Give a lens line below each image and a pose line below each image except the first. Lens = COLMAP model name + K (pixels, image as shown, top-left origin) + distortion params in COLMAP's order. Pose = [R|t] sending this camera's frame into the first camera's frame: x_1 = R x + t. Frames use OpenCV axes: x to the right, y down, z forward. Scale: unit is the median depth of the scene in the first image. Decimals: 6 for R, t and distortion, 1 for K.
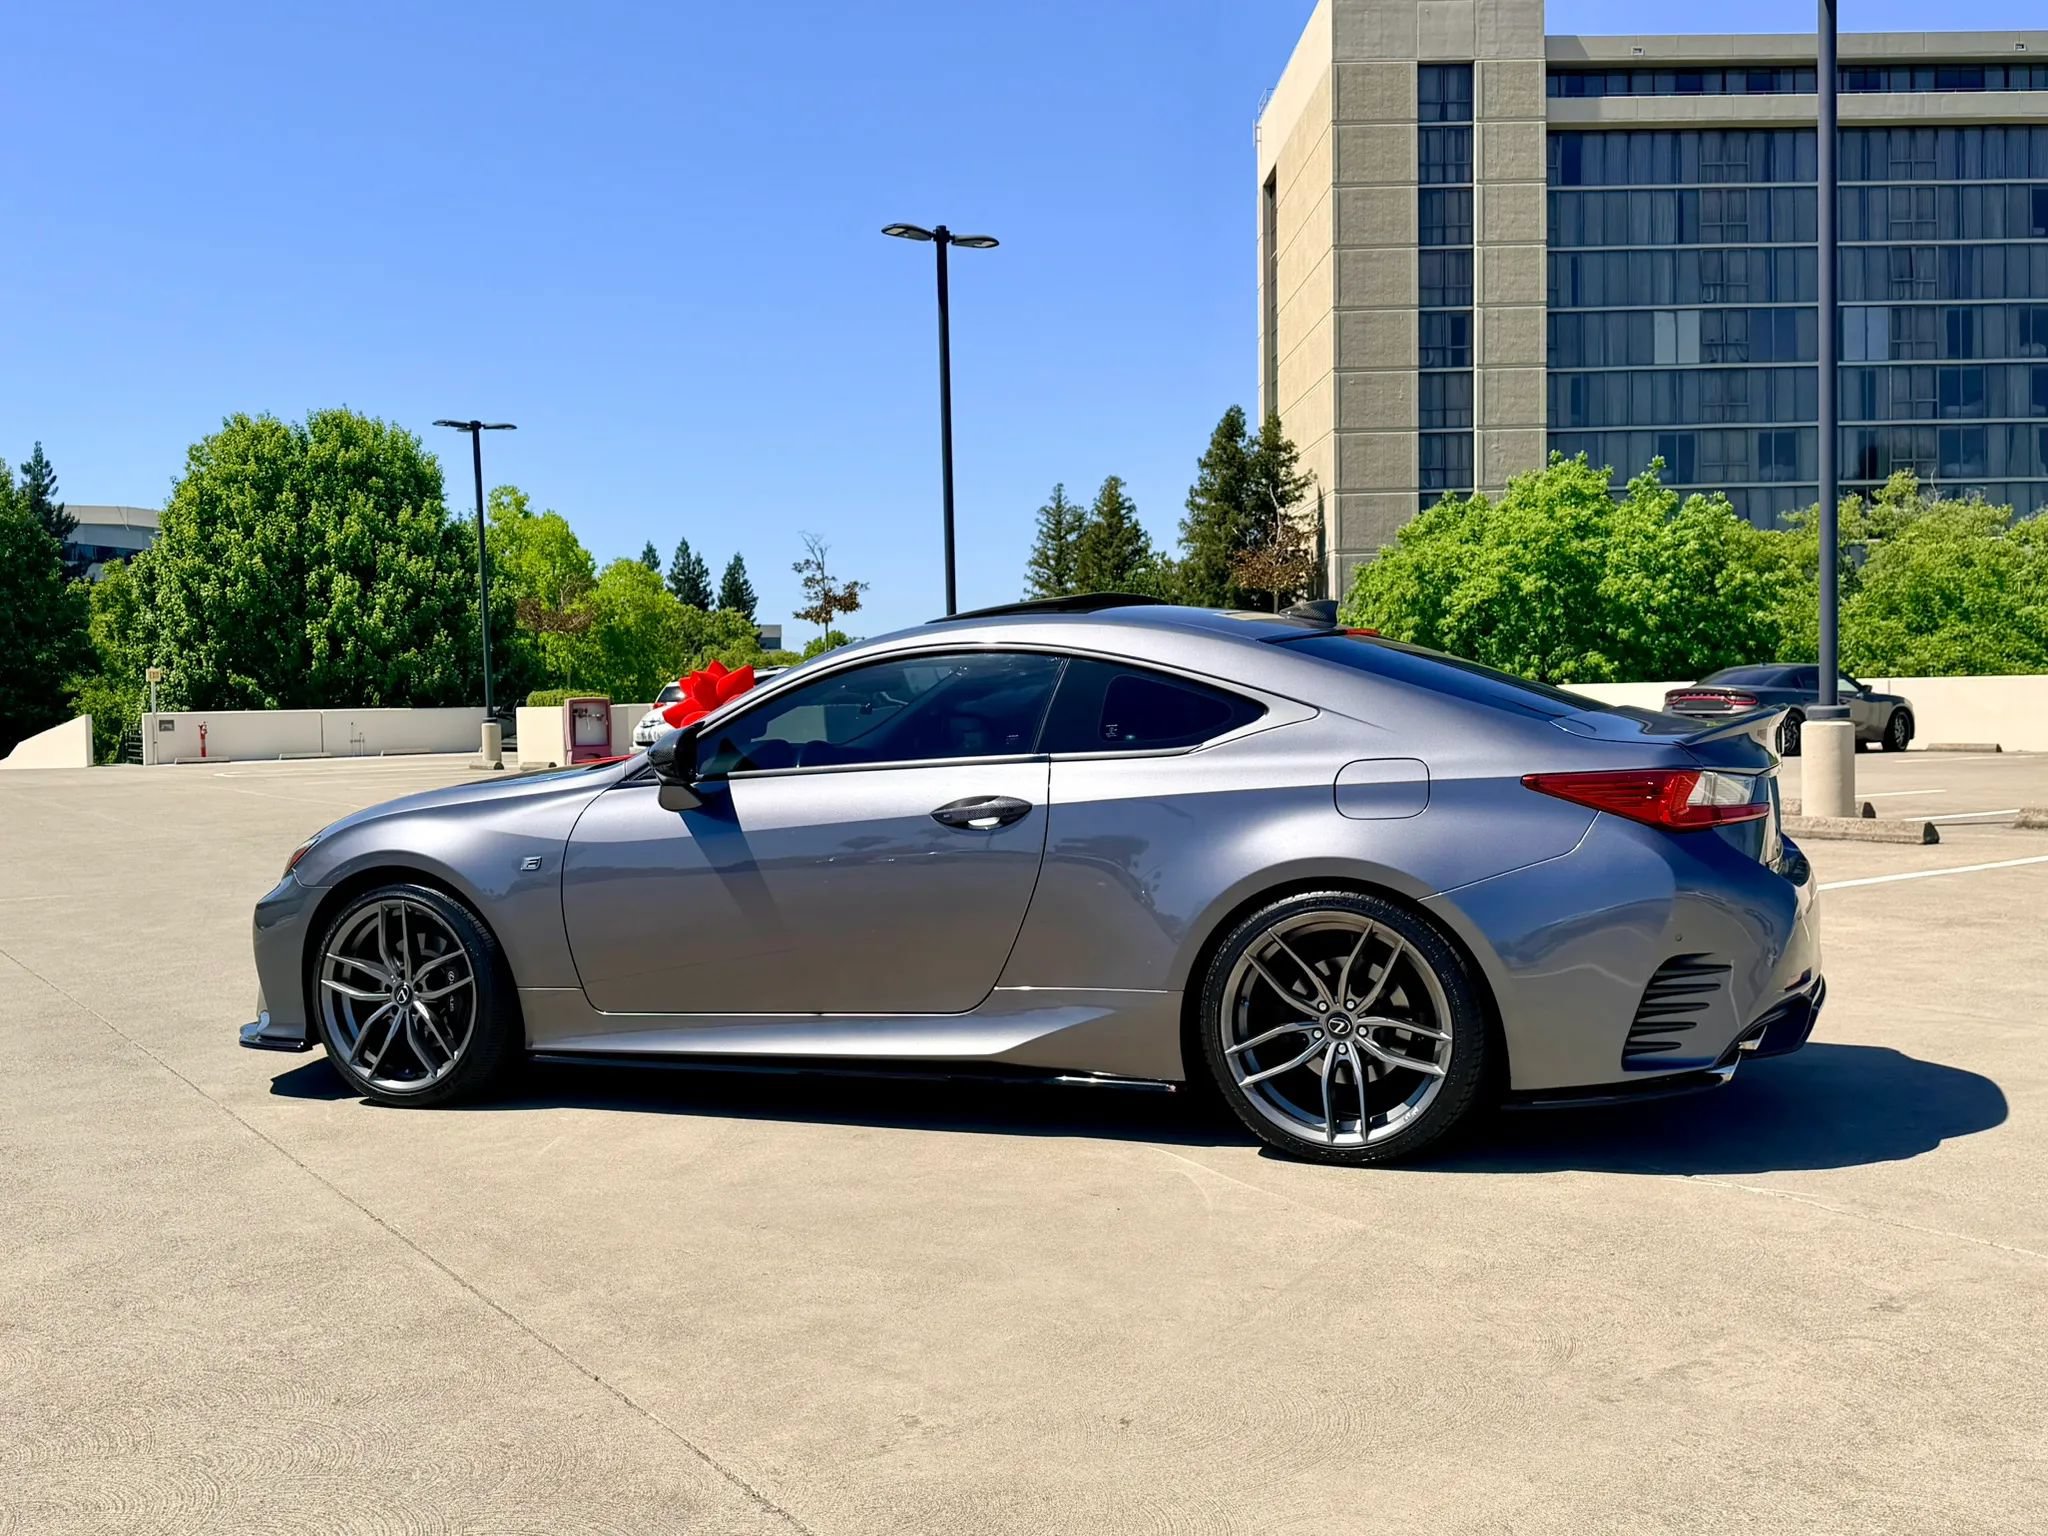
lens RADIAL K [[1917.1, 0, 1030.2], [0, 1917.1, 762.6], [0, 0, 1]] dist [0.186912, -0.384692]
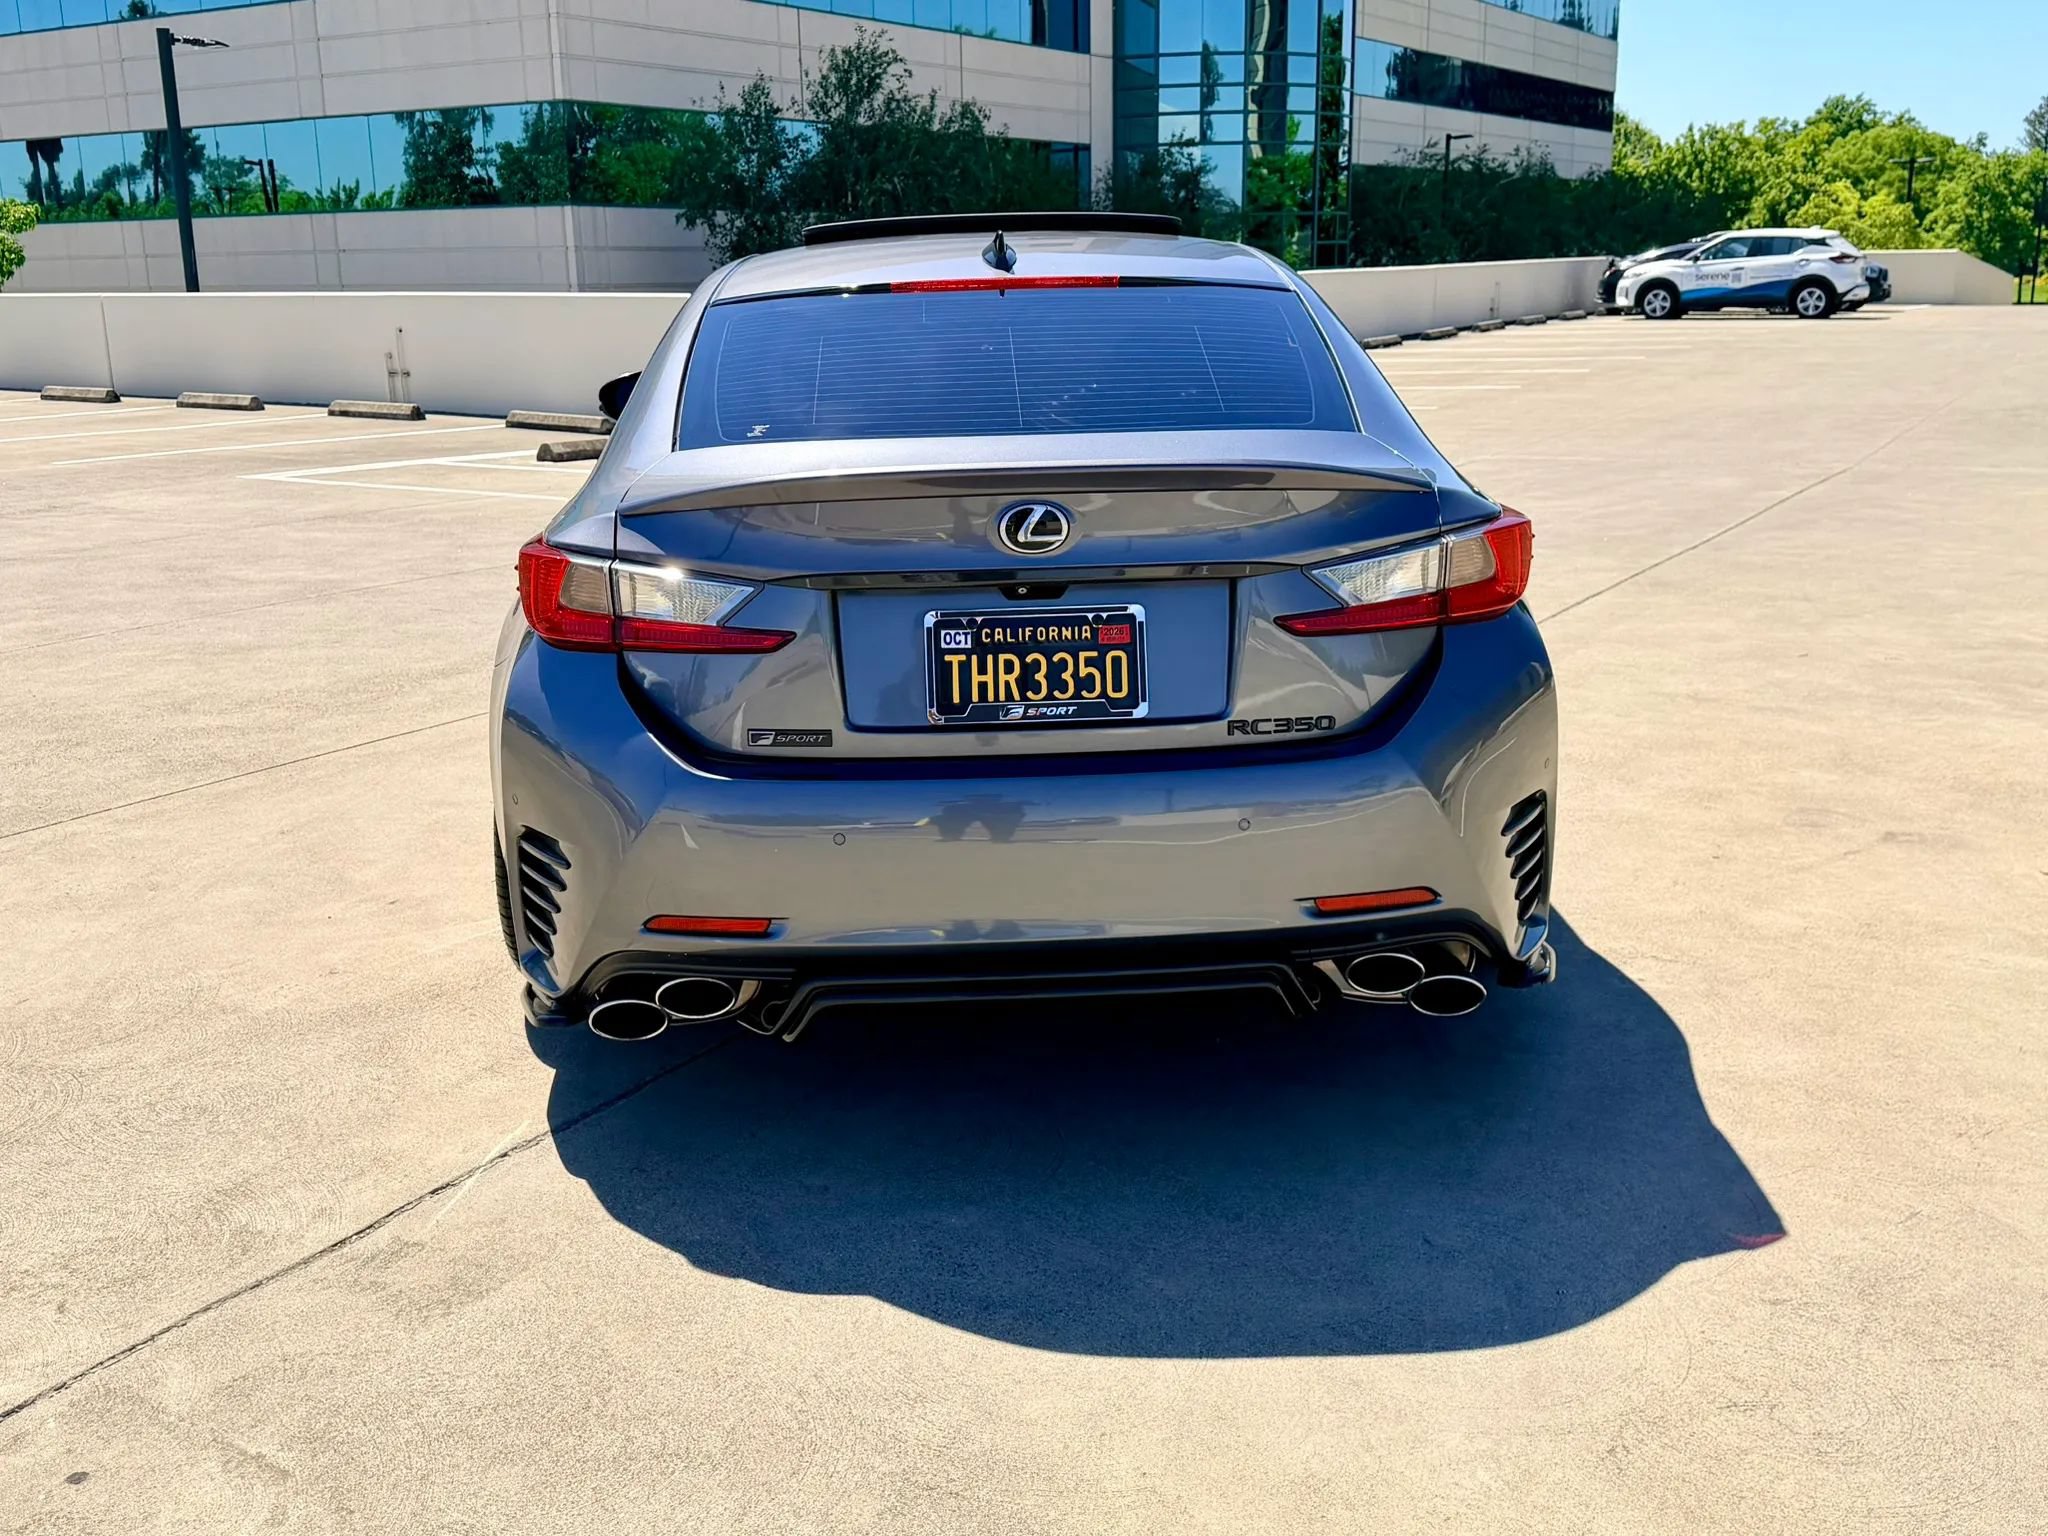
lens RADIAL K [[1925.4, 0, 1006.8], [0, 1925.4, 753.5], [0, 0, 1]] dist [0.180291, -0.391785]
pose [[0.410933, 0.235802, -0.880642, 0.081298], [-0.022851, 0.968332, 0.248619, -0.007837], [0.911379, -0.082042, 0.403308, 0.073016]]
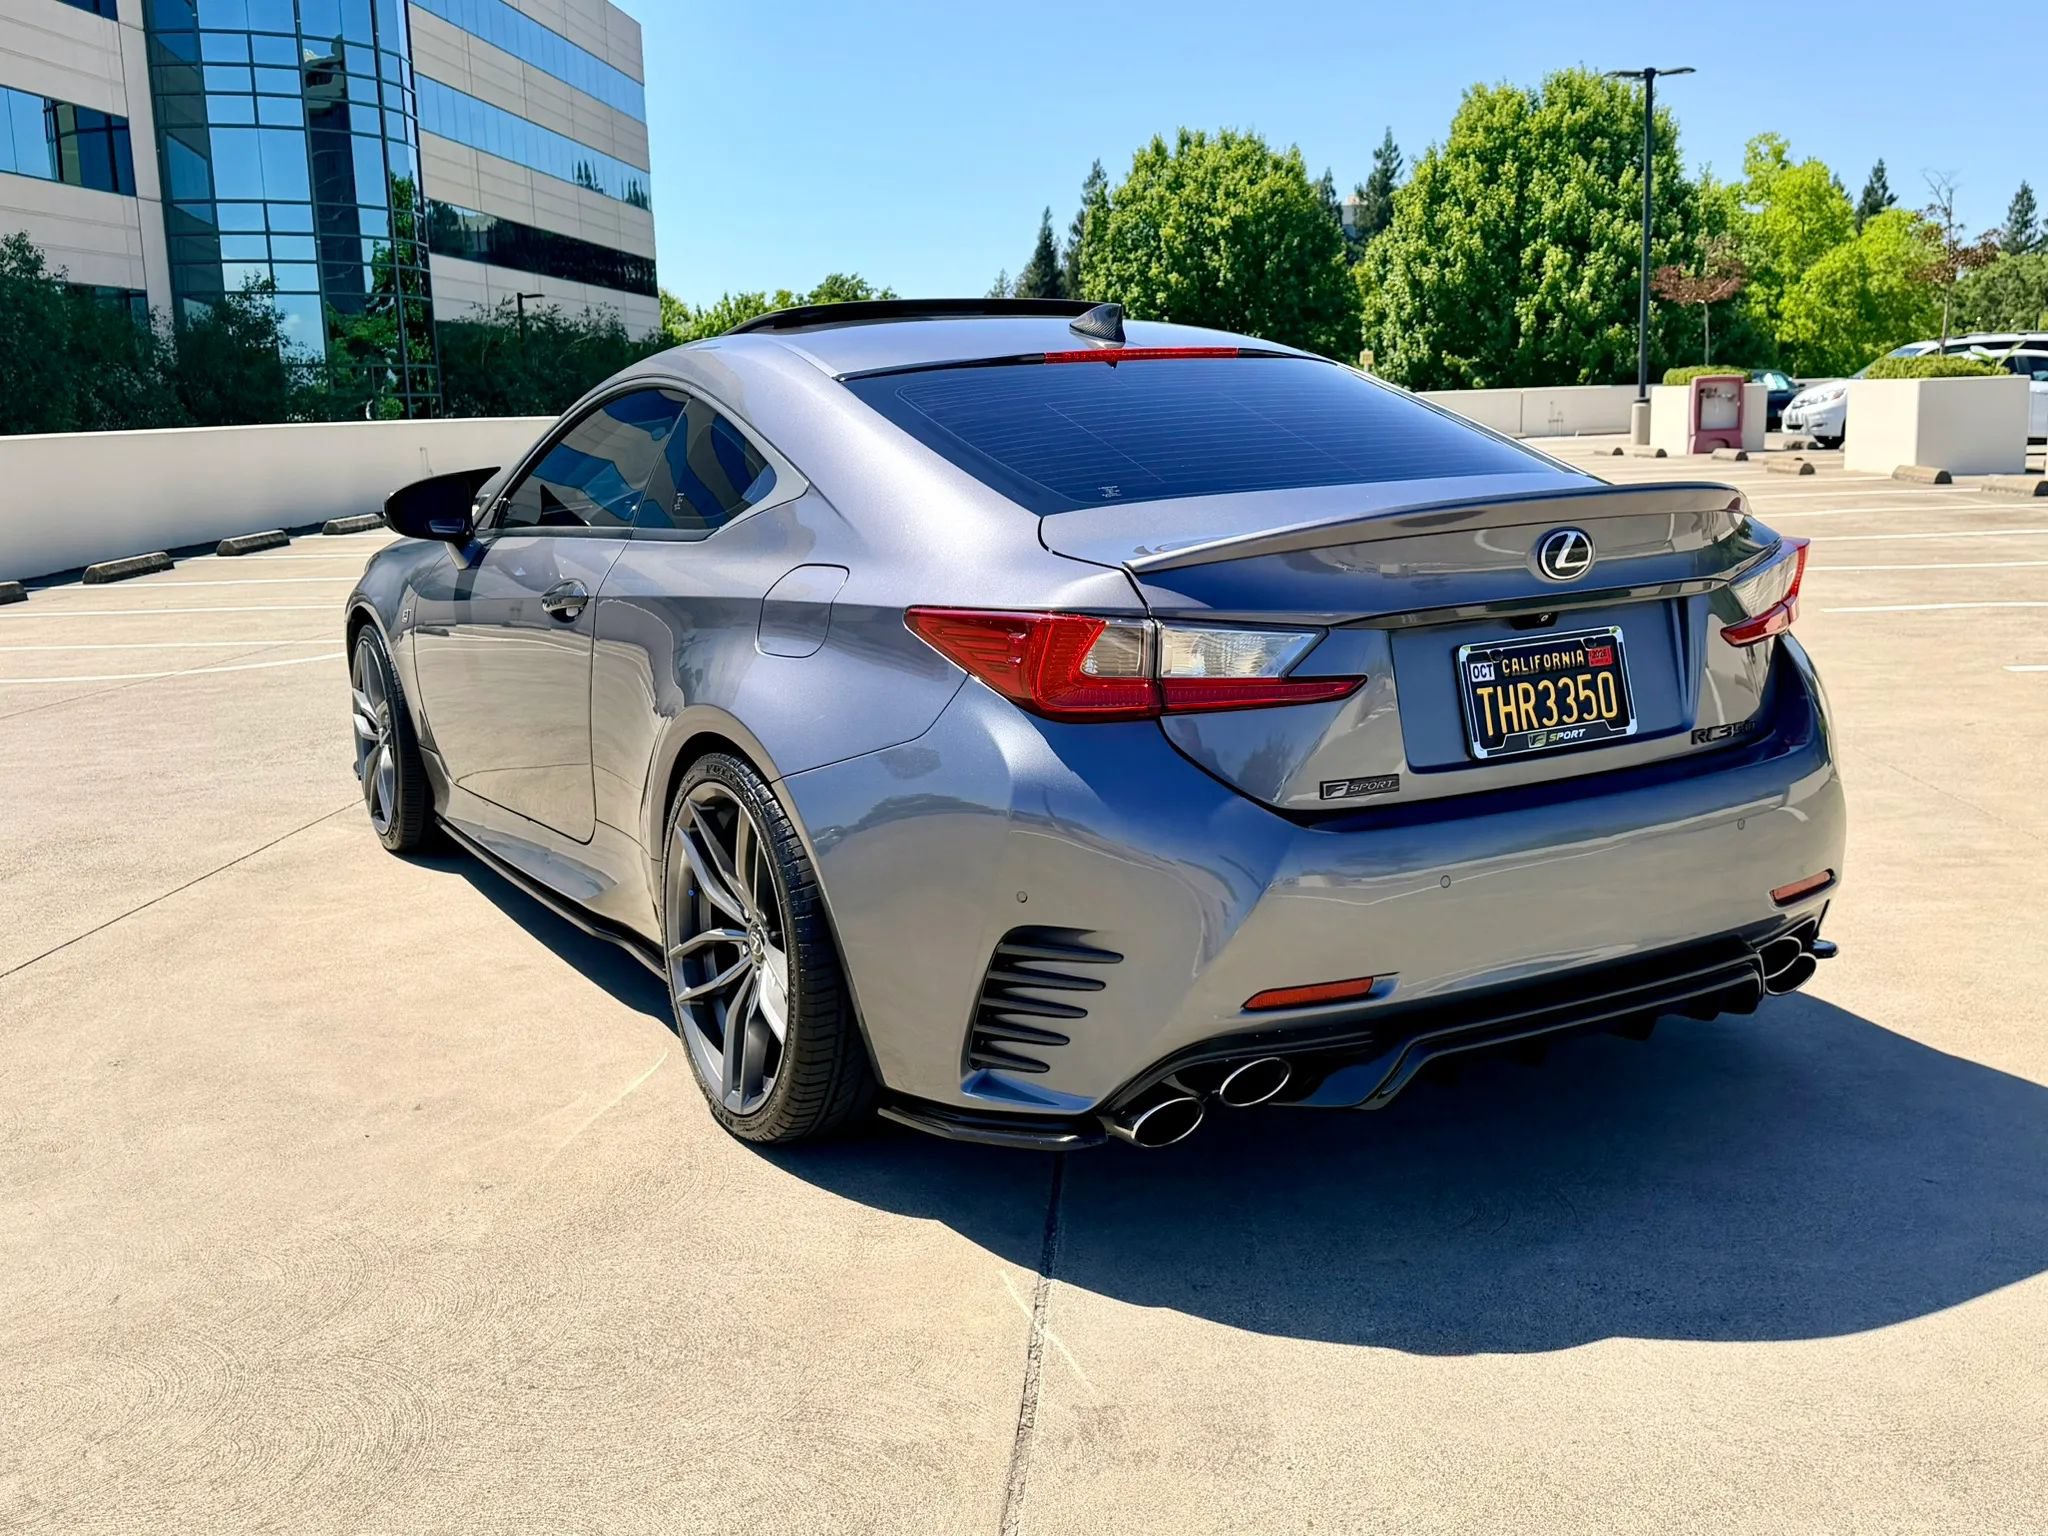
lens RADIAL K [[1918.4, 0, 1036.0], [0, 1918.4, 760.9], [0, 0, 1]] dist [0.181556, -0.360920]
pose [[0.792386, 0.111652, -0.599715, 0.056507], [-0.011490, 0.985665, 0.168325, -0.004184], [0.609912, -0.126488, 0.782310, 0.045044]]
